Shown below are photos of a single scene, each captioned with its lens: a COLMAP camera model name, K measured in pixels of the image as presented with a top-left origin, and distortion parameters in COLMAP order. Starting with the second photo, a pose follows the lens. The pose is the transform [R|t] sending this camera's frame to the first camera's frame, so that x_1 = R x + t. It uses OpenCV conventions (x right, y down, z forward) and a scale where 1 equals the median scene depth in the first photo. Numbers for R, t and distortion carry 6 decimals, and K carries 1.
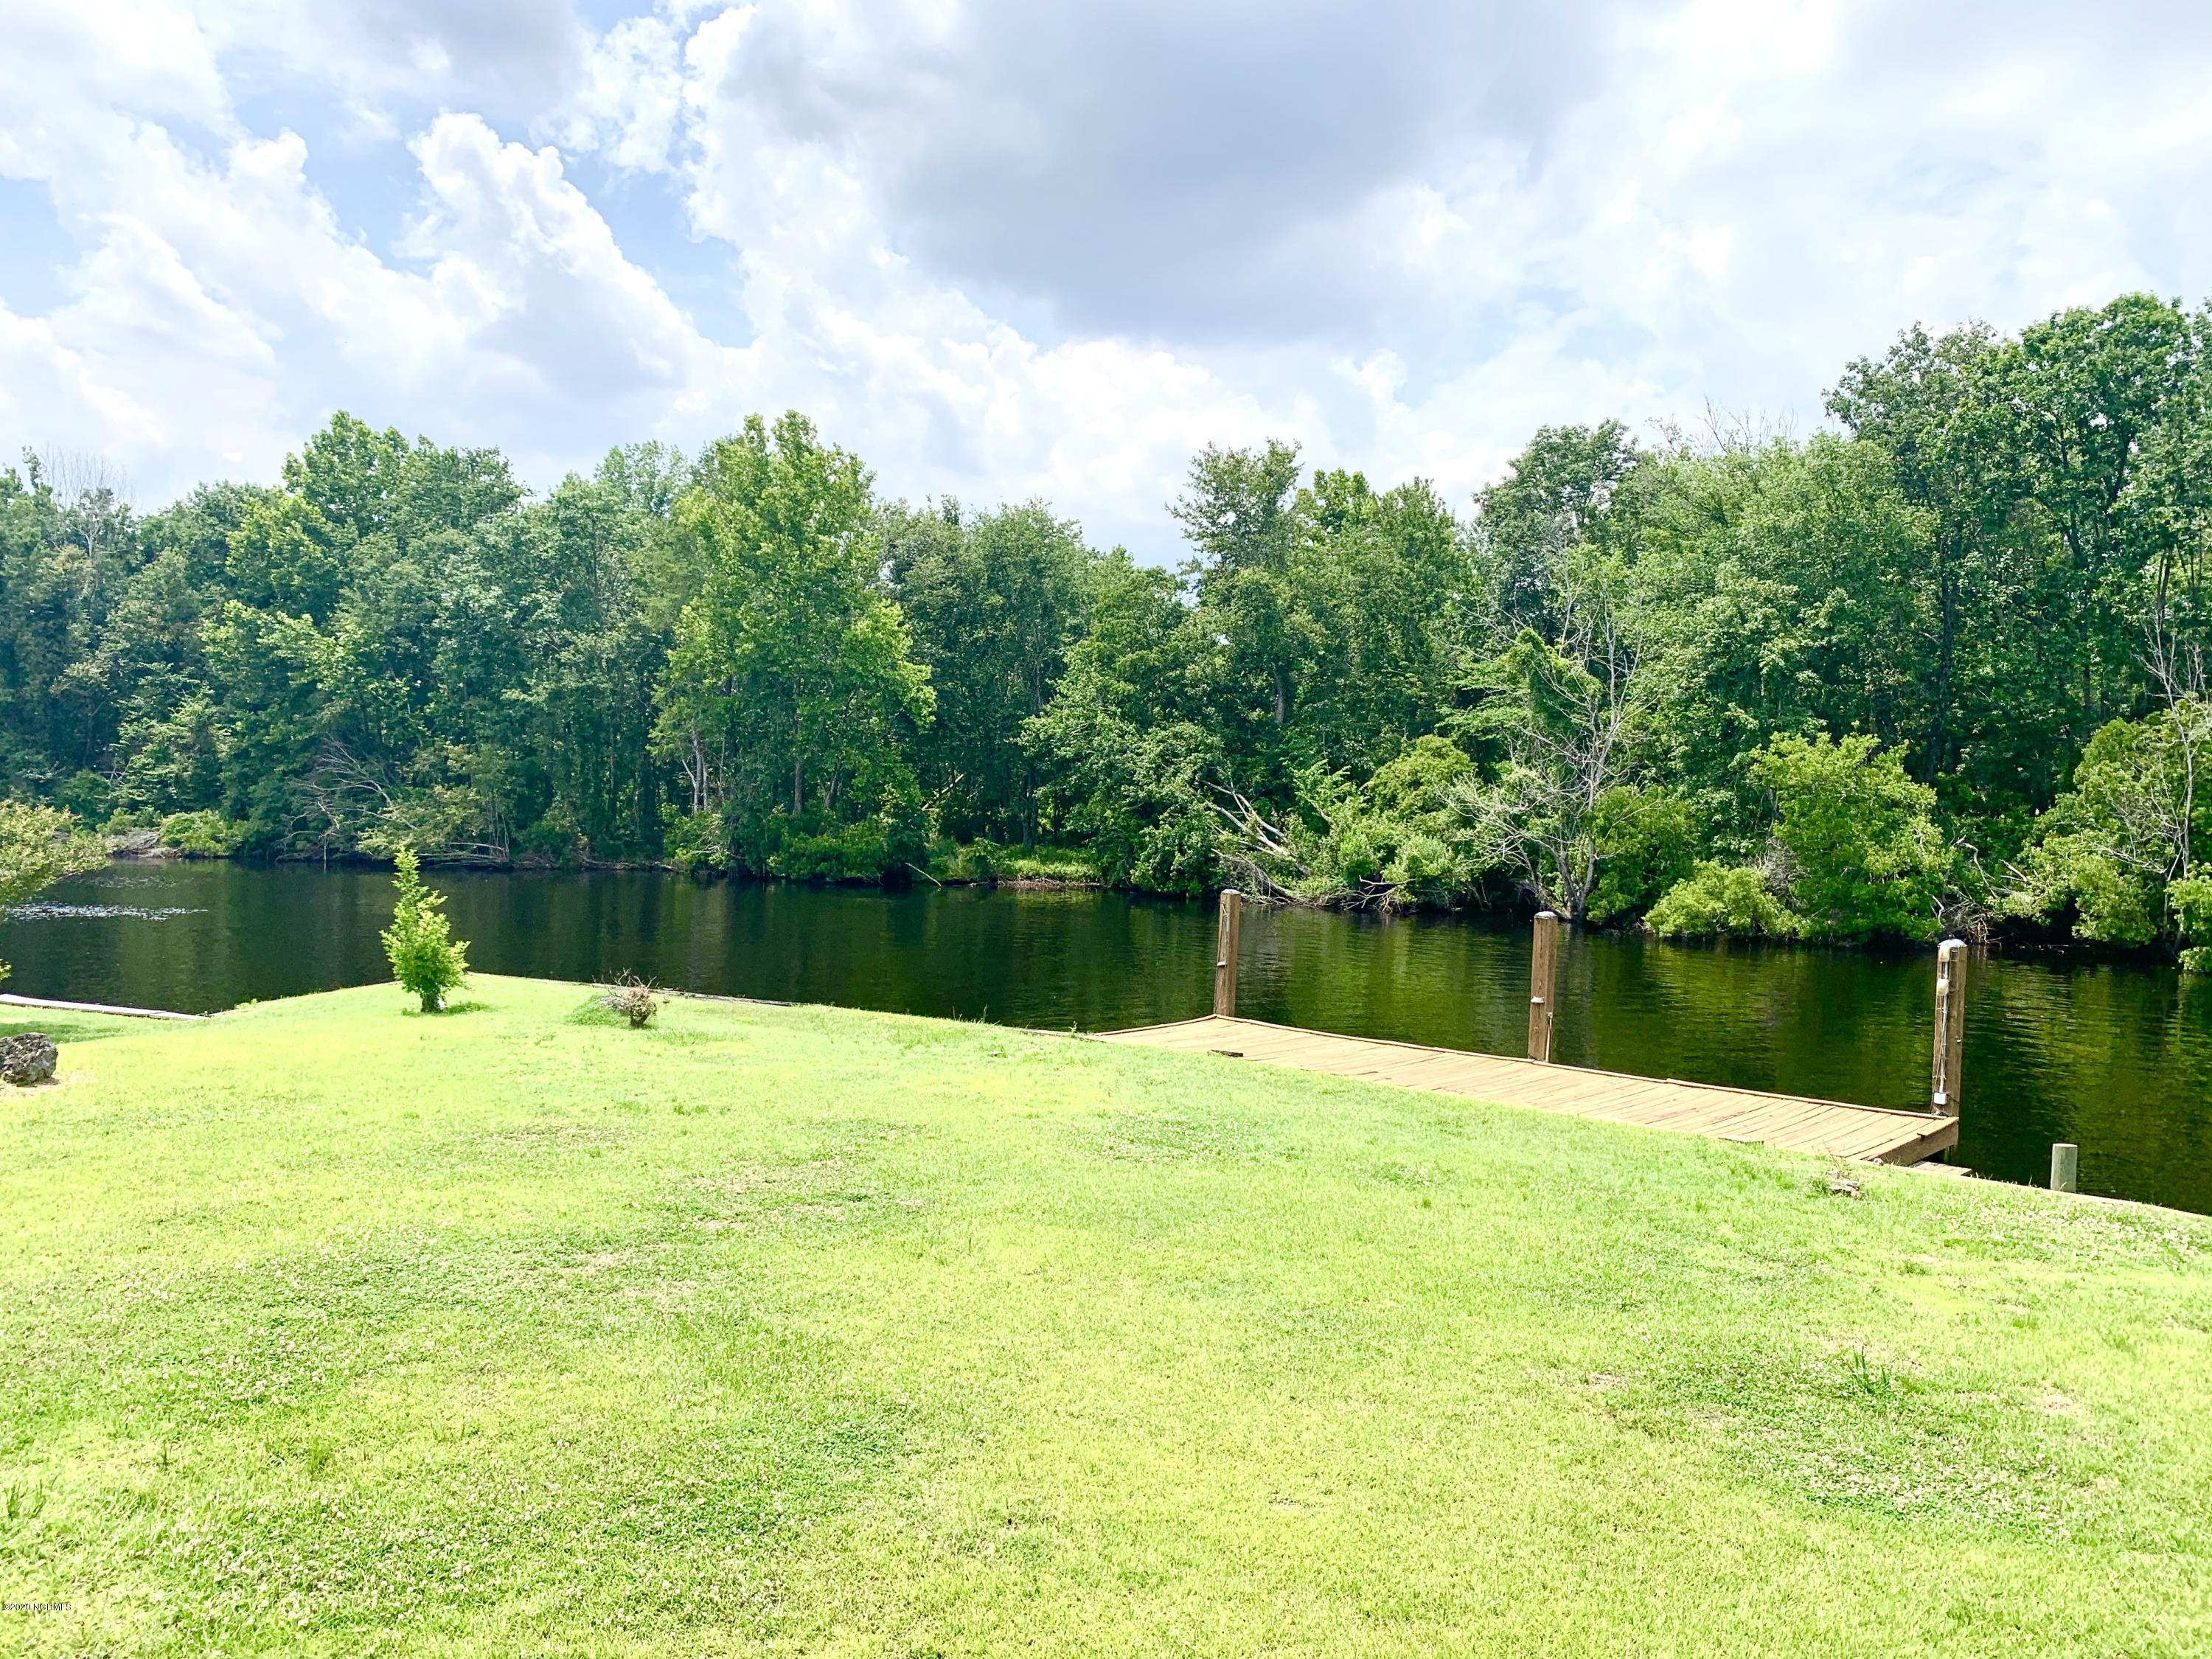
lens RADIAL K [[1604.4, 0, 1106.0], [0, 1604.4, 829.5], [0, 0, 1]] dist [-0.023013, -0.002052]
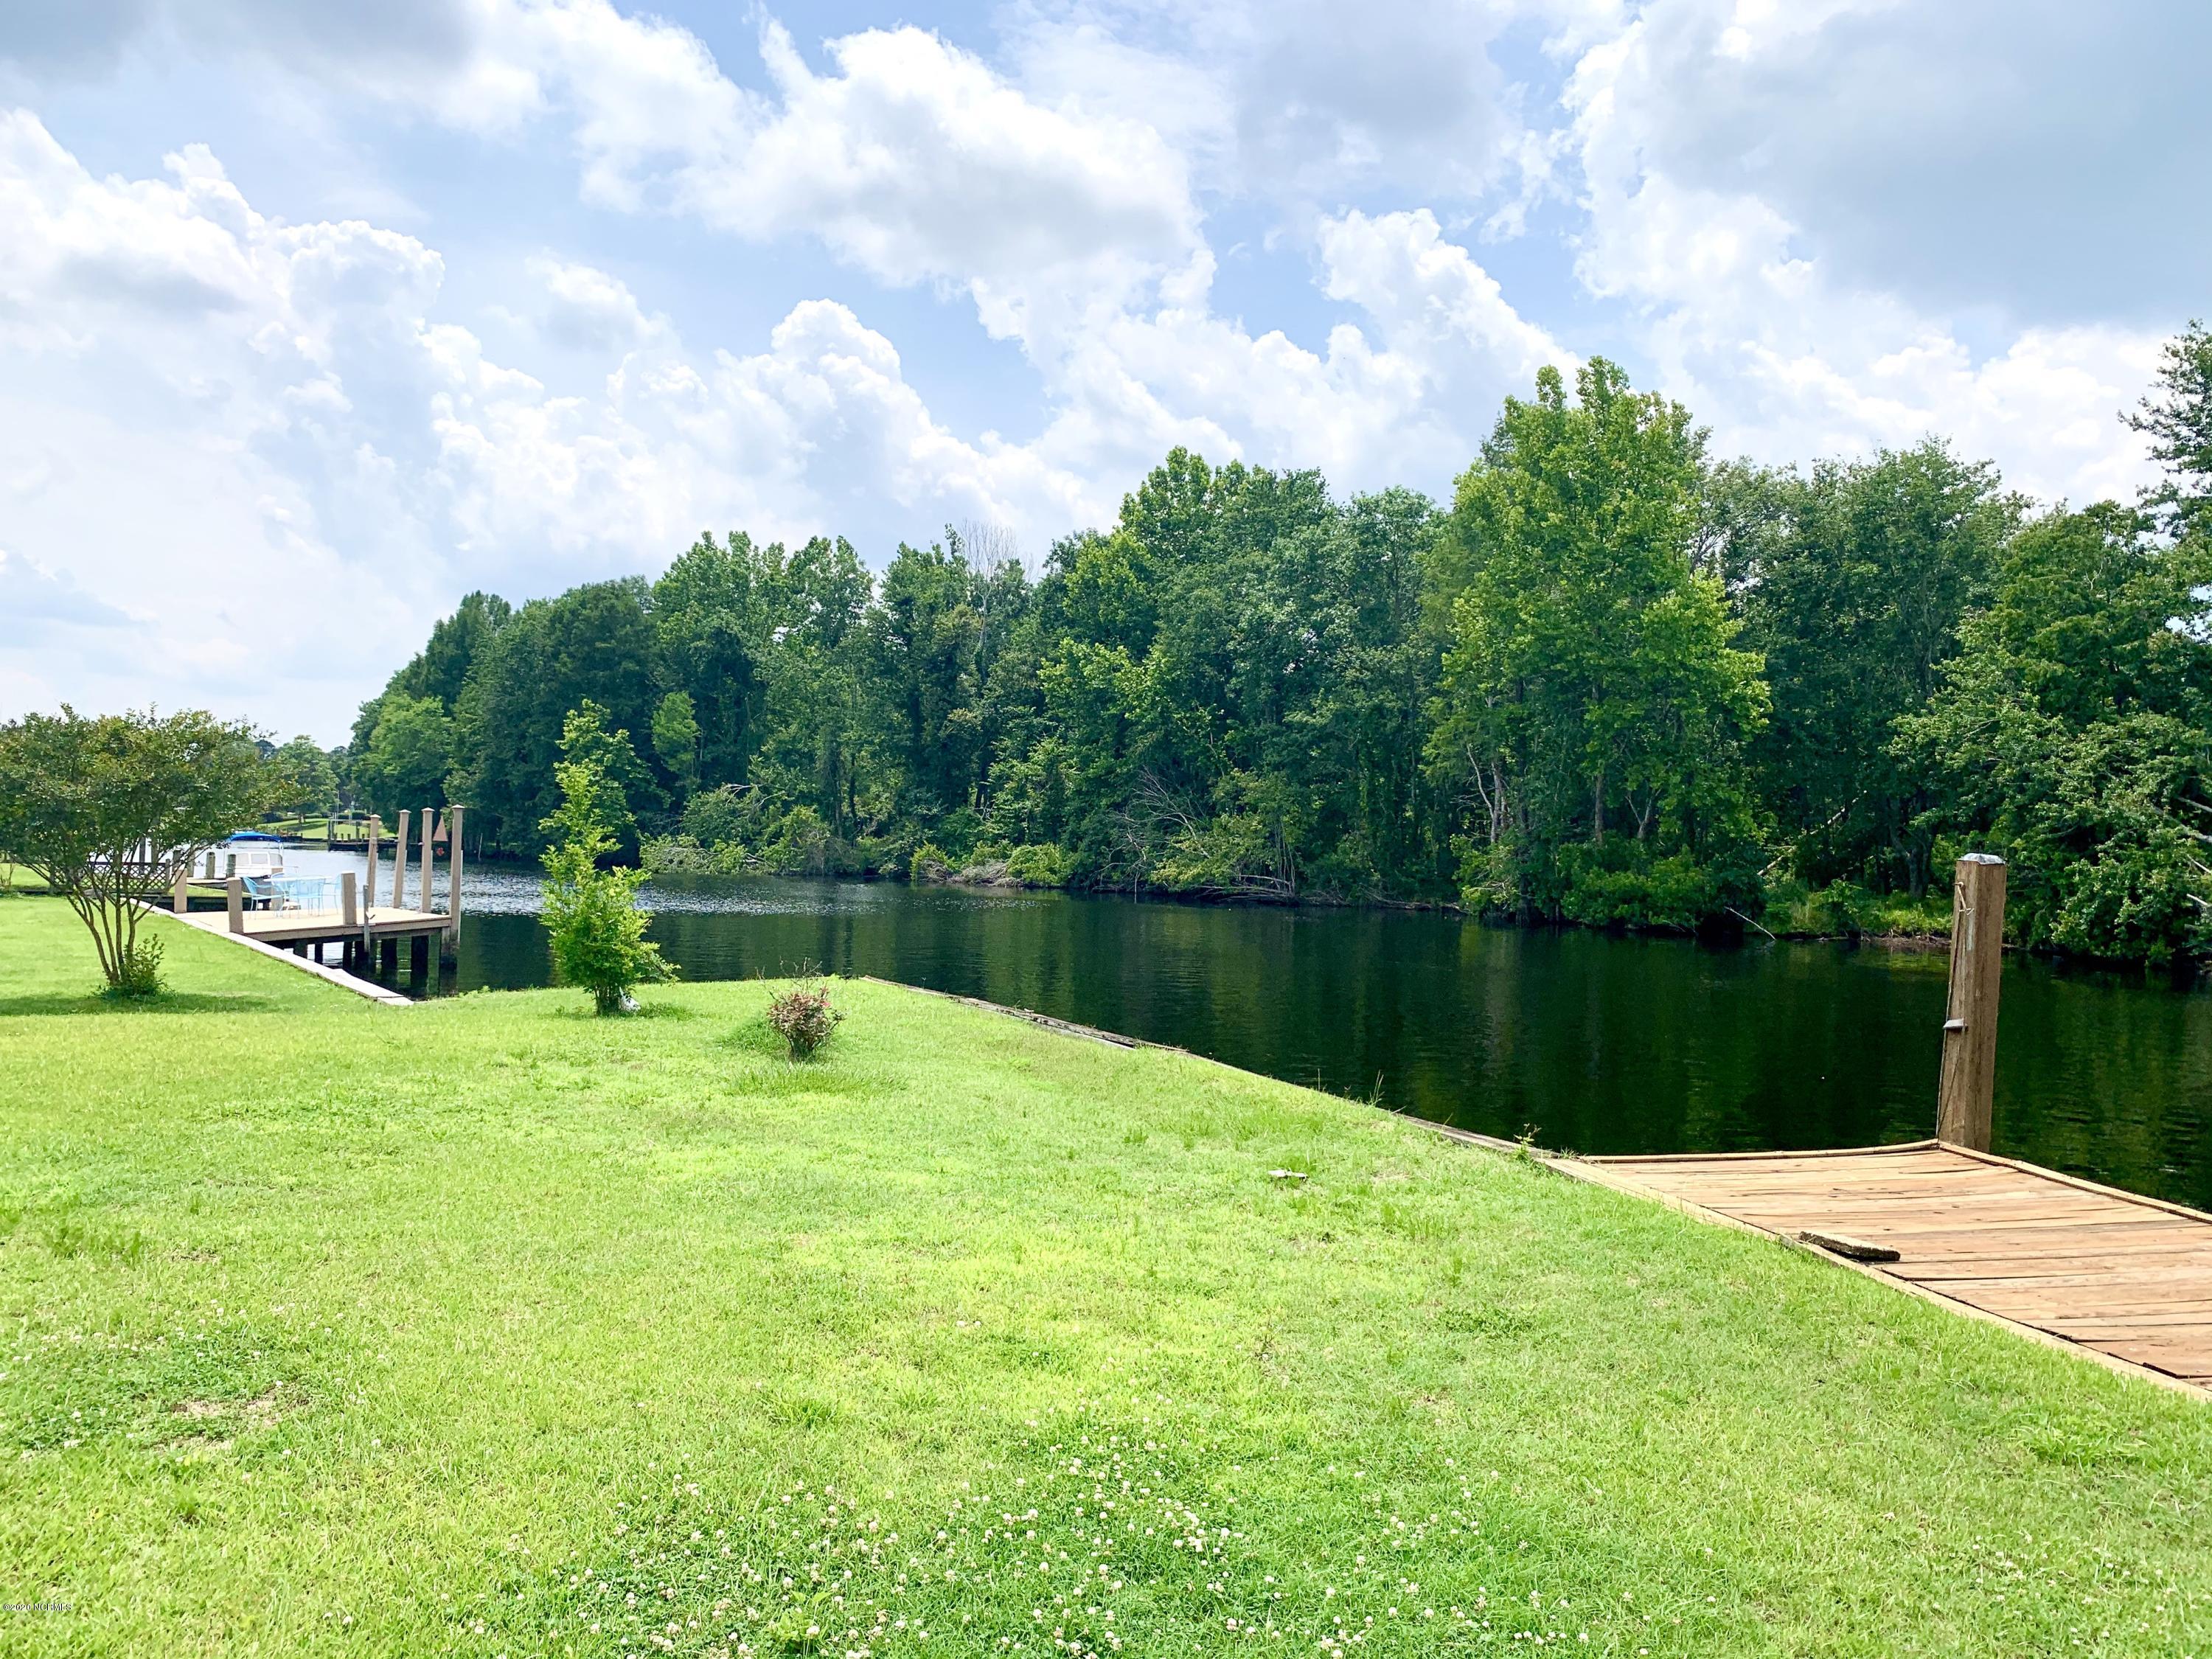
lens RADIAL K [[1661.0, 0, 1106.0], [0, 1661.0, 829.5], [0, 0, 1]] dist [0.083768, -0.128784]
pose [[0.864238, 0.009931, -0.502985, 0.021953], [-0.027826, 0.999218, -0.028081, 0.012955], [0.502313, 0.038265, 0.863839, 0.124029]]
